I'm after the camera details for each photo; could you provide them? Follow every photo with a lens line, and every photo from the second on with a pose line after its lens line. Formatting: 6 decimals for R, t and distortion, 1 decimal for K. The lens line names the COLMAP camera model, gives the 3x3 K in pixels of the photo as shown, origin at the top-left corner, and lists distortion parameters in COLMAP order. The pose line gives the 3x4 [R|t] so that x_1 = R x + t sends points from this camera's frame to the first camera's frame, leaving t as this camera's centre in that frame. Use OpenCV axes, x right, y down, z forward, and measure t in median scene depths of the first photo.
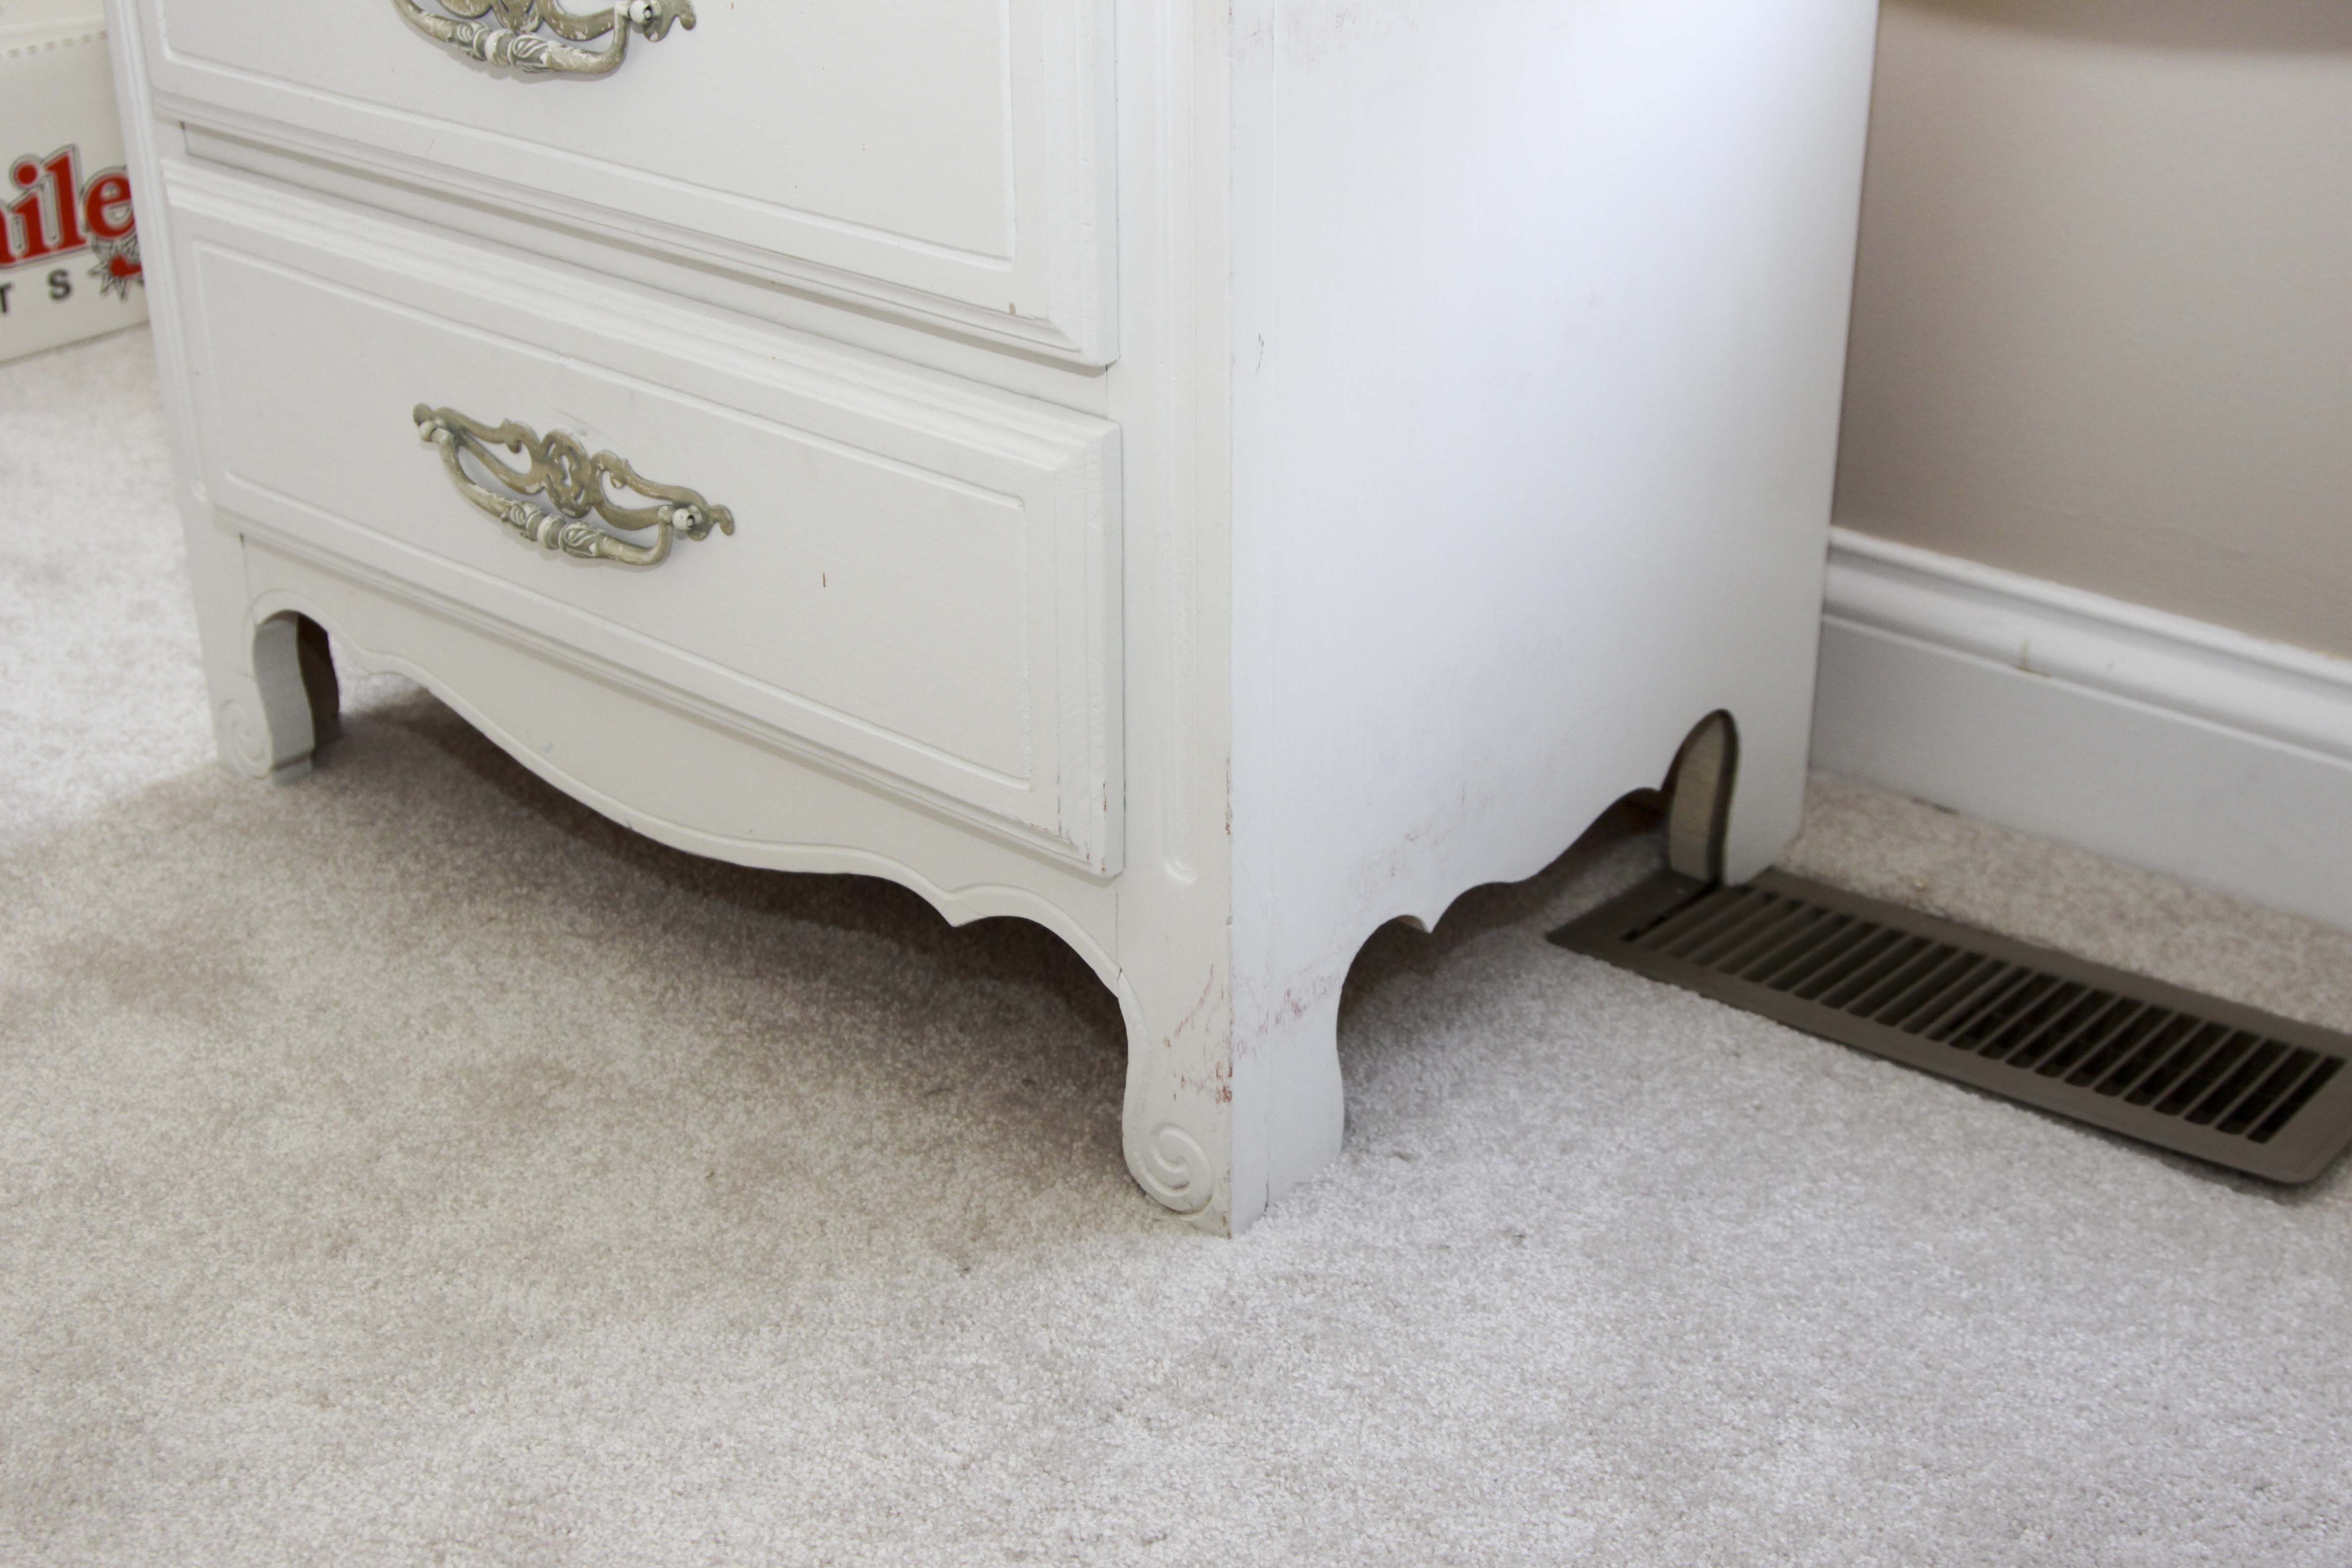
lens RADIAL K [[3207.7, 0, 1194.1], [0, 3207.7, 843.2], [0, 0, 1]] dist [-0.053068, 0.000000]
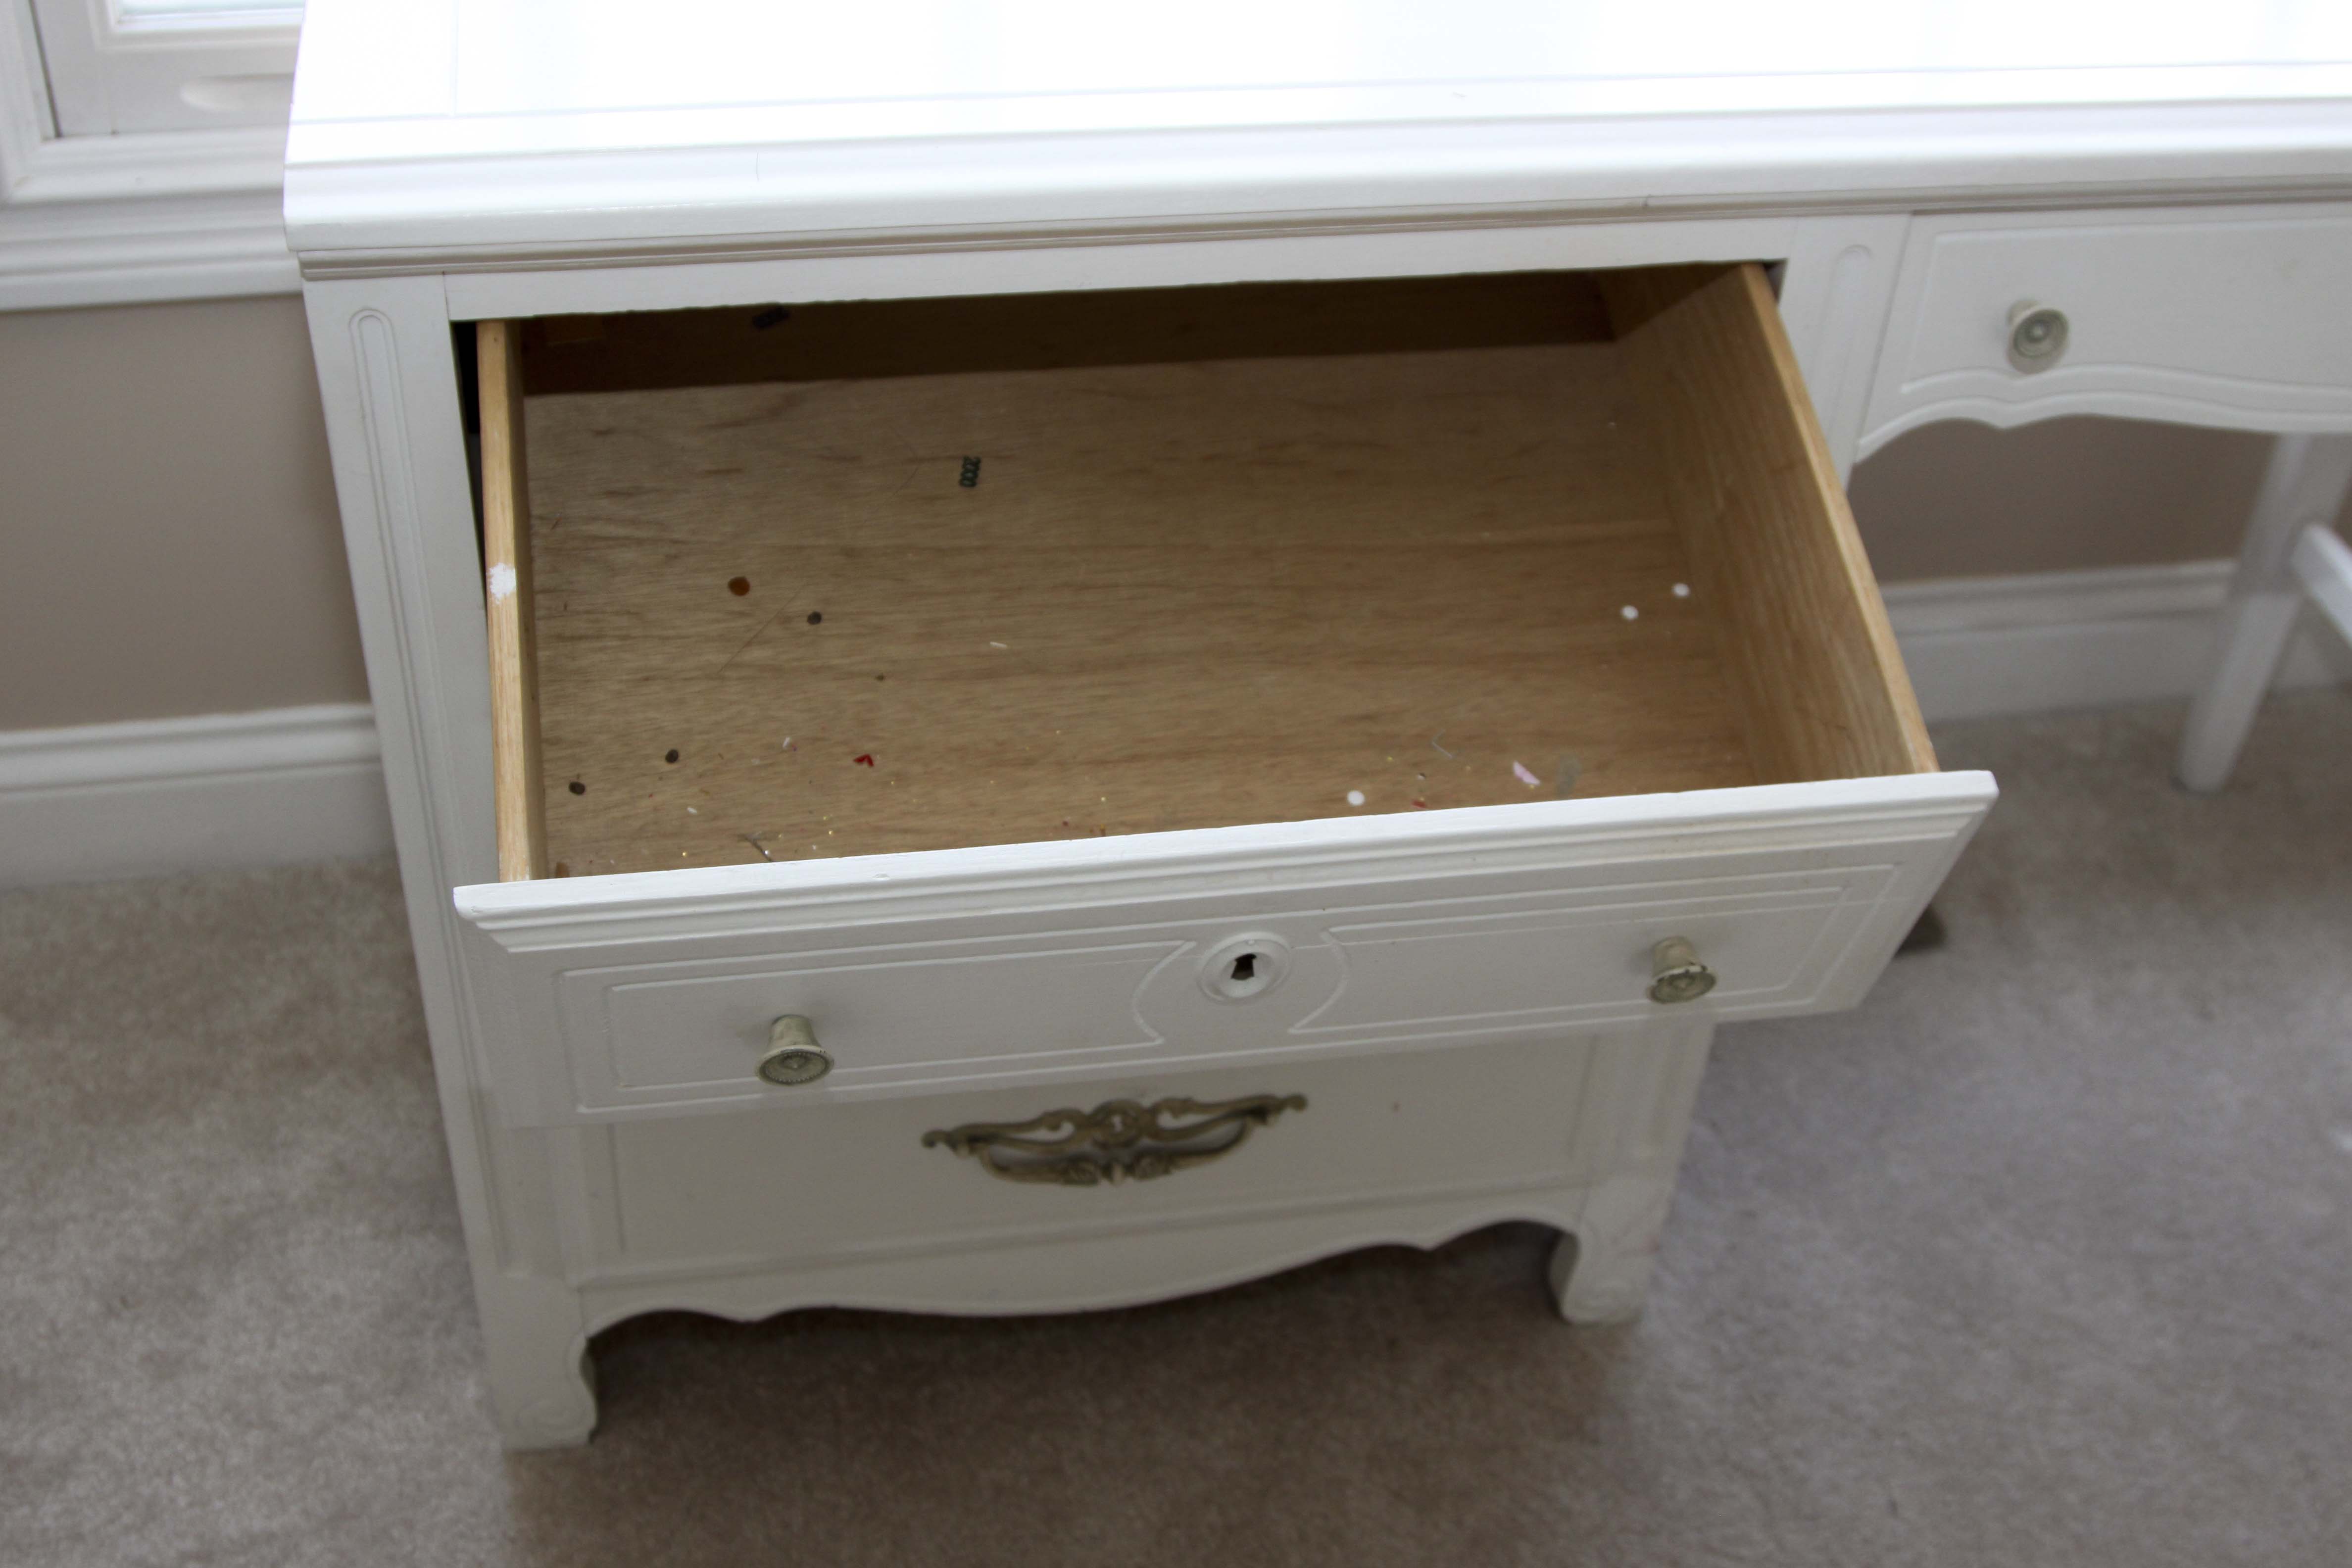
lens RADIAL K [[2761.4, 0, 1186.4], [0, 2761.4, 783.9], [0, 0, 1]] dist [-0.079922, 0.000000]
pose [[0.631824, -0.467210, 0.618476, -0.806238], [0.303053, 0.883305, 0.357674, -0.628558], [-0.713412, -0.038557, 0.699683, 0.238038]]
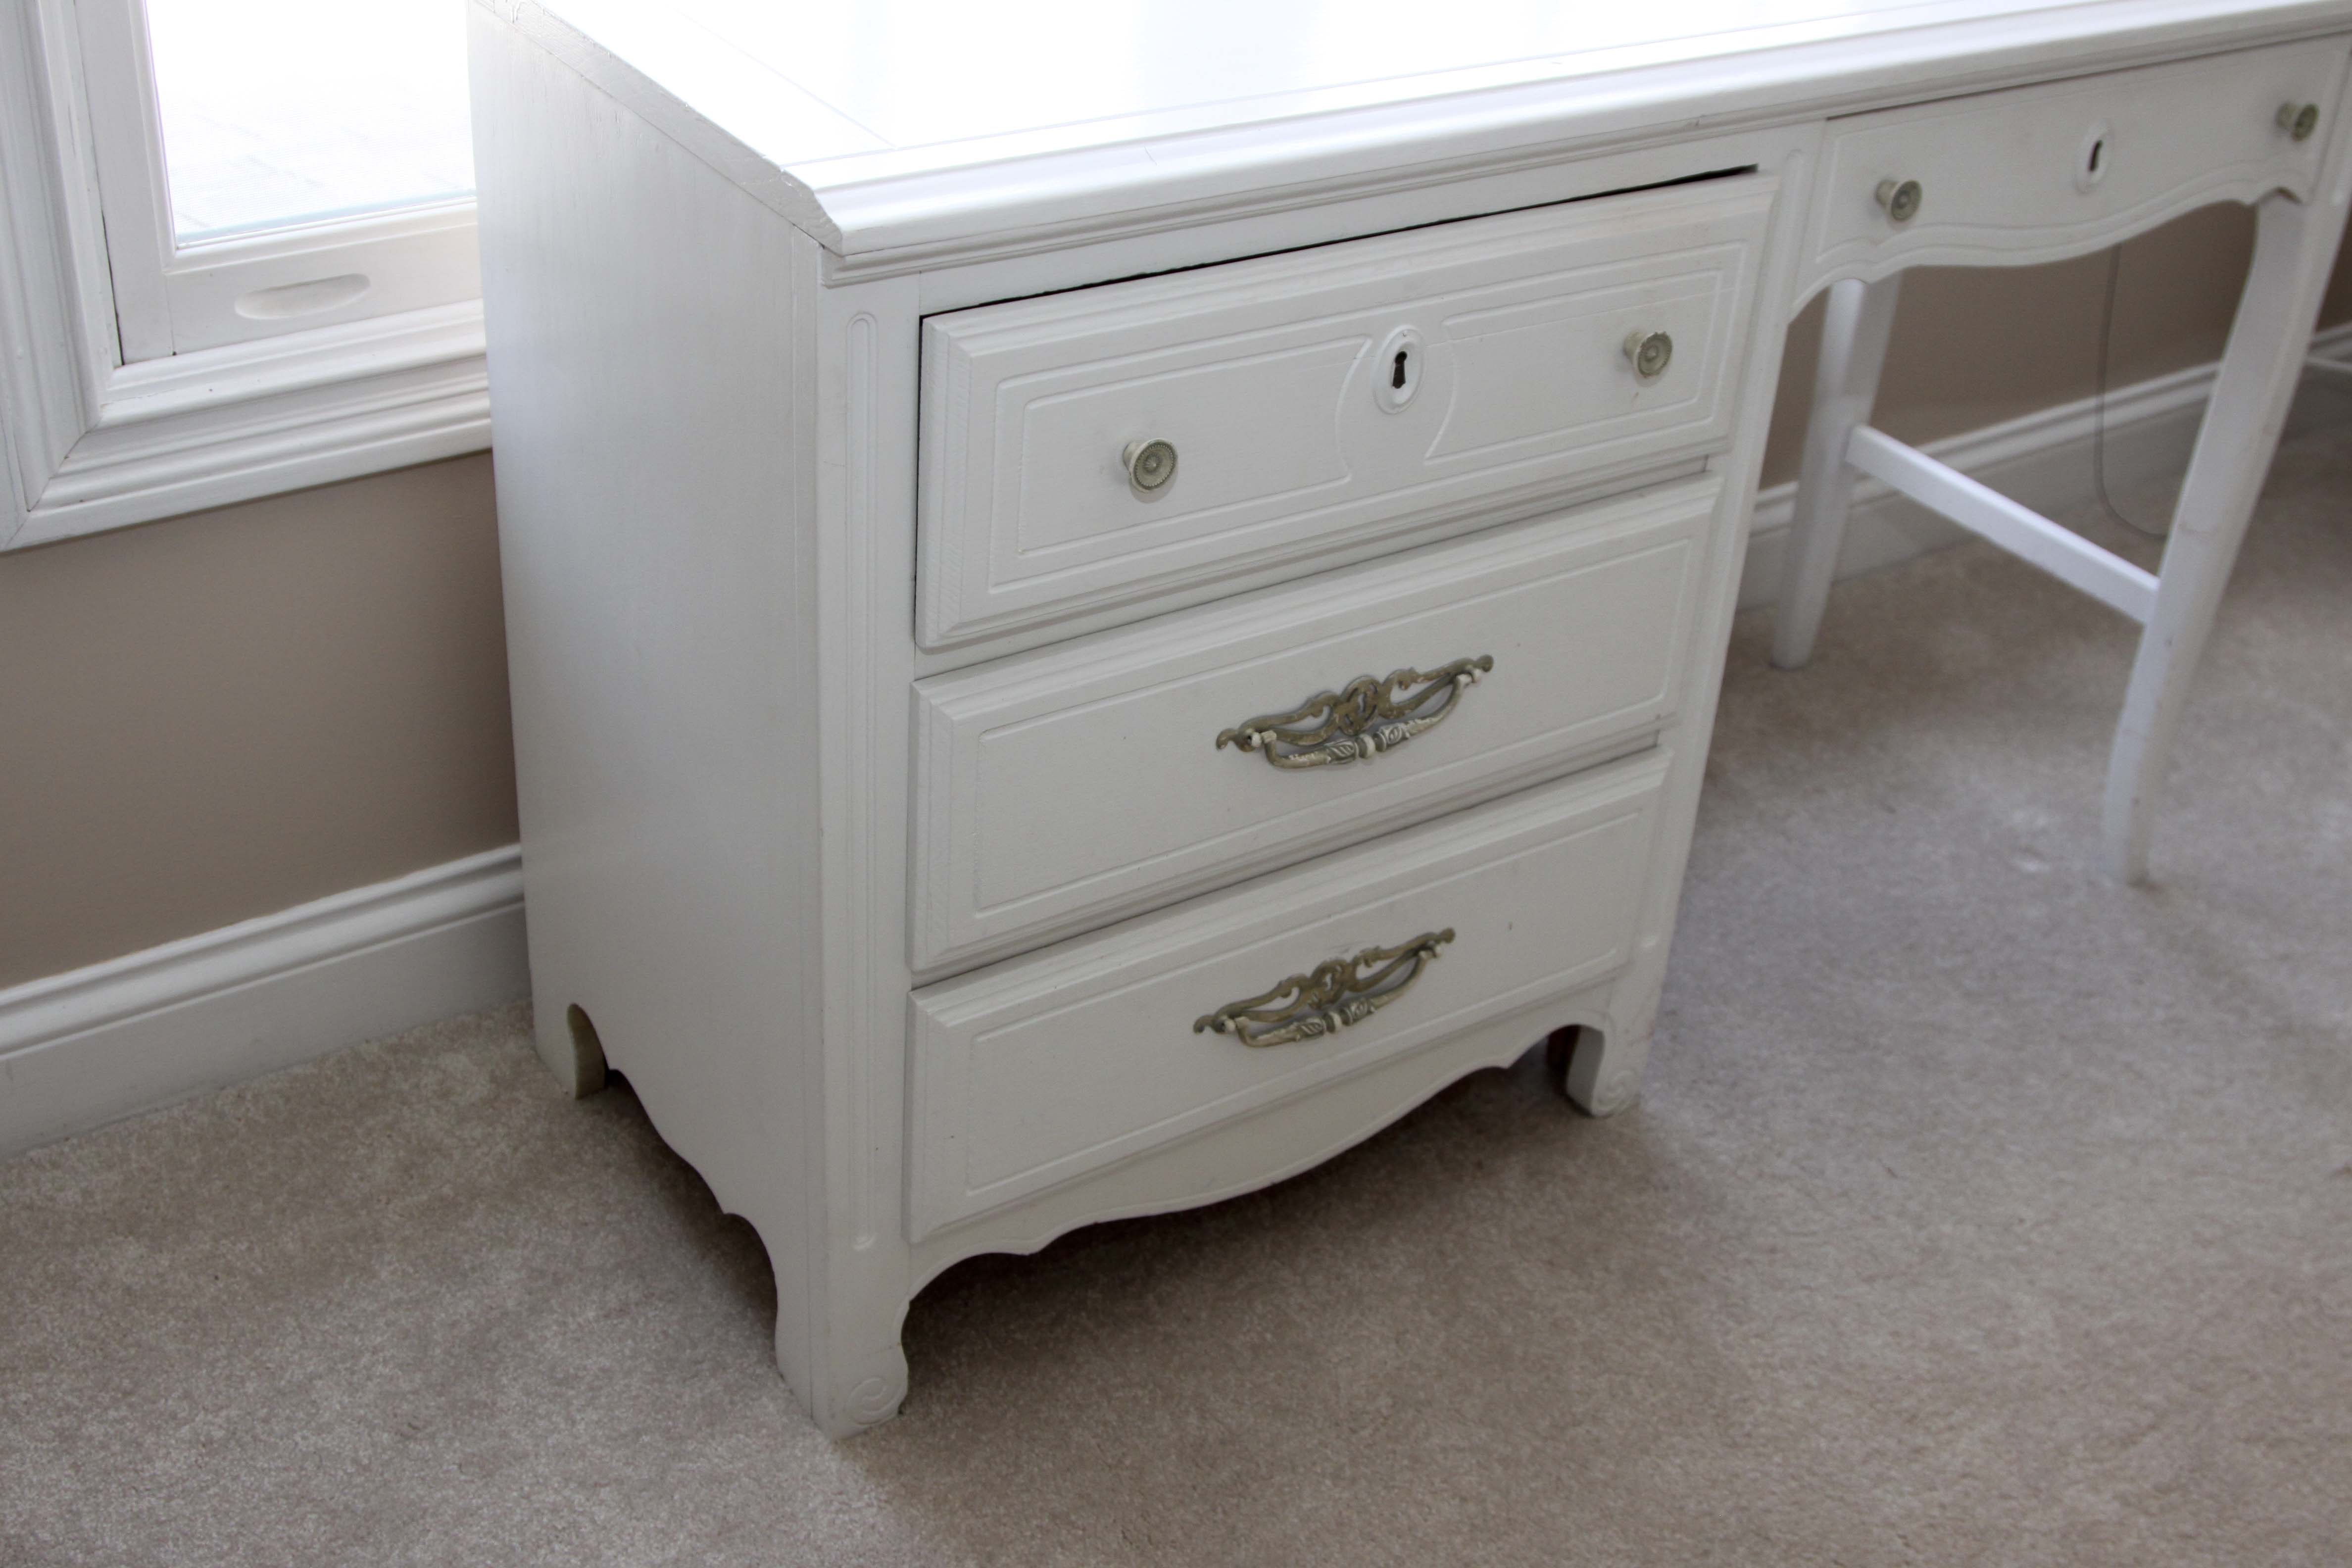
lens RADIAL K [[2635.3, 0, 1170.1], [0, 2635.3, 781.5], [0, 0, 1]] dist [-0.105525, 0.000000]
pose [[0.278952, -0.489058, 0.826443, -1.223723], [0.384617, 0.845462, 0.370492, -0.700278], [-0.879918, 0.214515, 0.423943, 0.537380]]
